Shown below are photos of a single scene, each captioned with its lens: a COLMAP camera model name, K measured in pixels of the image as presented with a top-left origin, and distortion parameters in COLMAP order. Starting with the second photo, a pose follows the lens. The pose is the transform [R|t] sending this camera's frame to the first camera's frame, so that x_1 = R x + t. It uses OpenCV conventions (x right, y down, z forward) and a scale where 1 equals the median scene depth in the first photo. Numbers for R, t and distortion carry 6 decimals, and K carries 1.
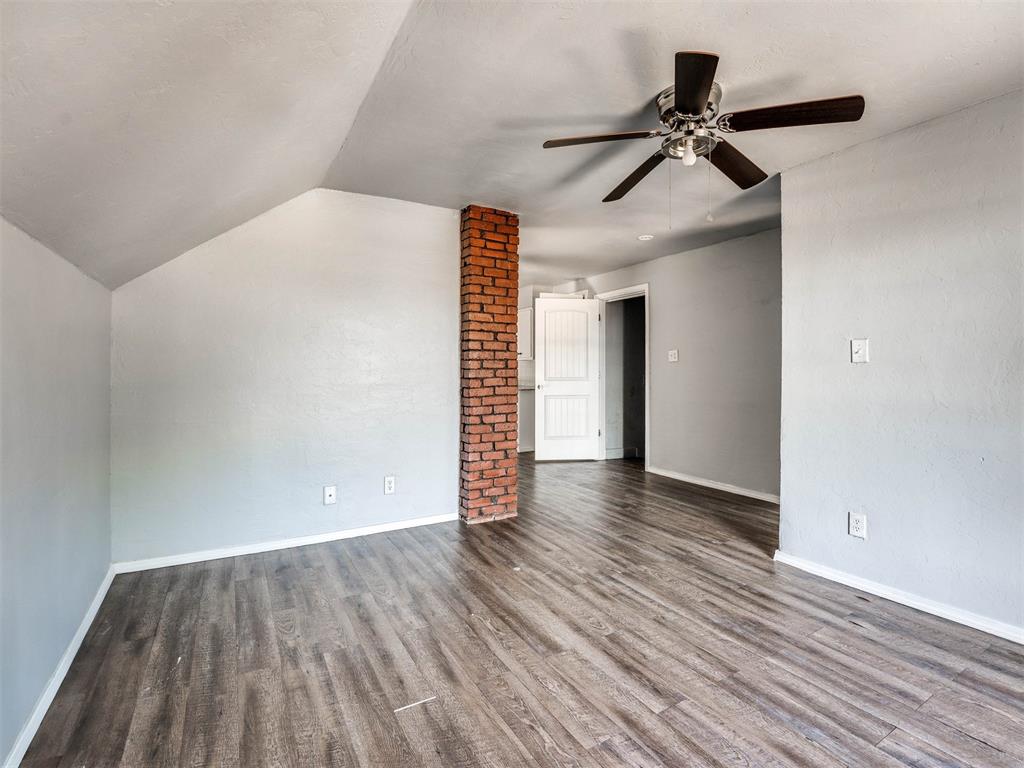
lens RADIAL K [[478.5, 0, 538.9], [0, 478.5, 367.6], [0, 0, 1]] dist [-0.024698, 0.000017]
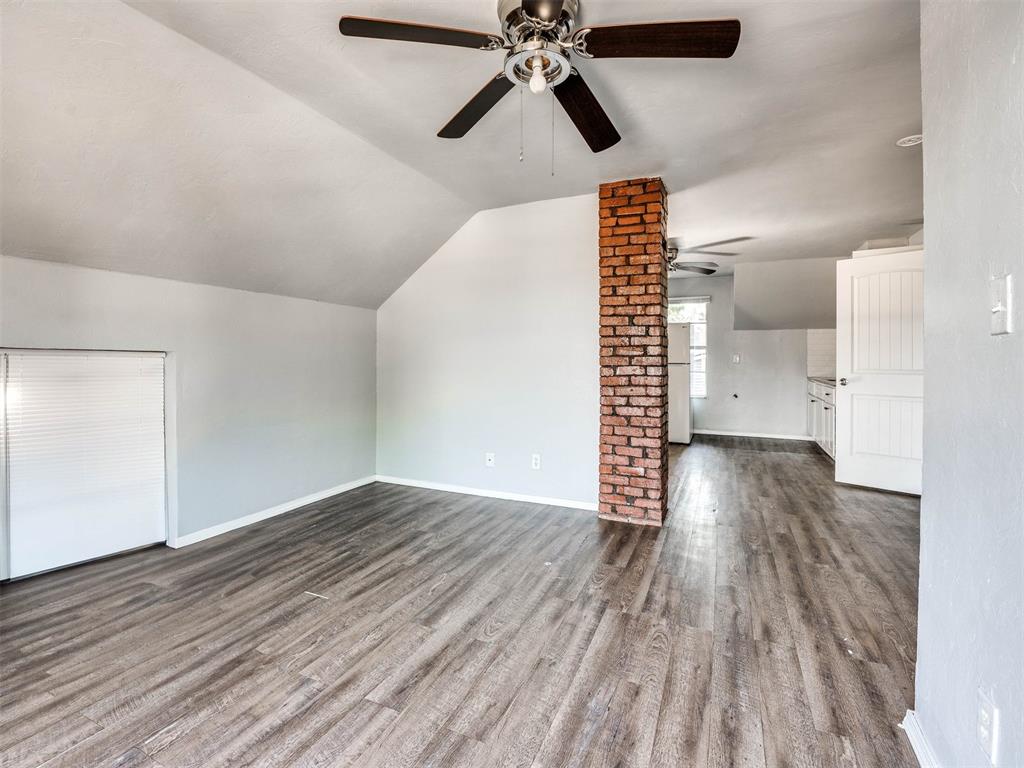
lens RADIAL K [[491.0, 0, 523.6], [0, 491.0, 361.7], [0, 0, 1]] dist [-0.025804, 0.000089]
pose [[0.568098, 0.003289, -0.822955, 0.672229], [0.003032, 0.999977, 0.006090, 0.008303], [0.822956, -0.005954, 0.568075, 0.366729]]
